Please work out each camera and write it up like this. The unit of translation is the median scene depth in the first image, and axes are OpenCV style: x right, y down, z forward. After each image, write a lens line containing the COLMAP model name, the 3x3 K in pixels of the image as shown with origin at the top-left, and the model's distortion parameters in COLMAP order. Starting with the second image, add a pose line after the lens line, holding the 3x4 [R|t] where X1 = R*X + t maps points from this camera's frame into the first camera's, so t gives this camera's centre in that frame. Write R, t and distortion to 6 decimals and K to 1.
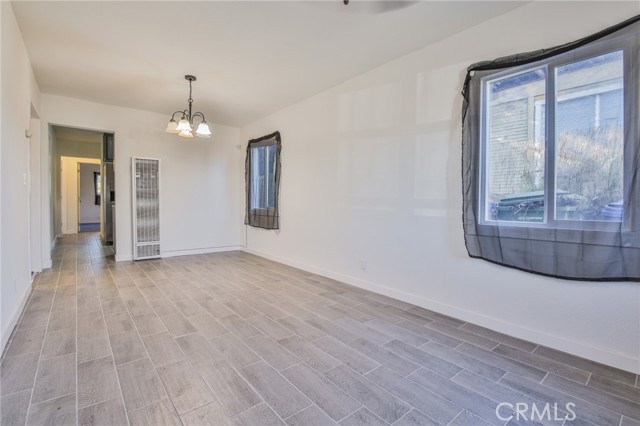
lens RADIAL K [[293.1, 0, 320.8], [0, 293.1, 209.8], [0, 0, 1]] dist [-0.008425, -0.004746]
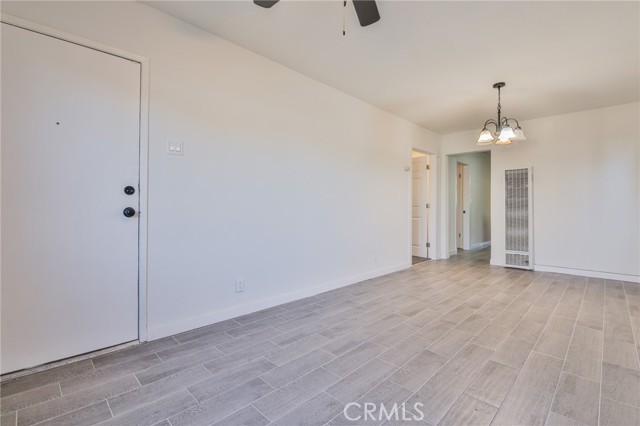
lens RADIAL K [[293.1, 0, 321.3], [0, 293.1, 208.8], [0, 0, 1]] dist [-0.008425, -0.004746]
pose [[0.099662, -0.010052, -0.994971, 0.582154], [-0.033049, 0.999364, -0.013407, 0.000258], [0.994472, 0.034219, 0.099266, 0.393345]]
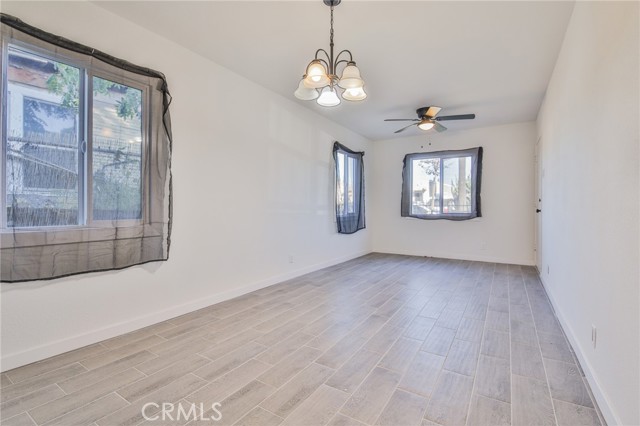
lens RADIAL K [[293.1, 0, 322.1], [0, 293.1, 209.7], [0, 0, 1]] dist [-0.008425, -0.004746]
pose [[-0.308568, -0.021136, 0.950967, -1.242699], [0.018957, 0.999418, 0.028364, -0.055734], [-0.951013, 0.026780, -0.307988, 1.497364]]
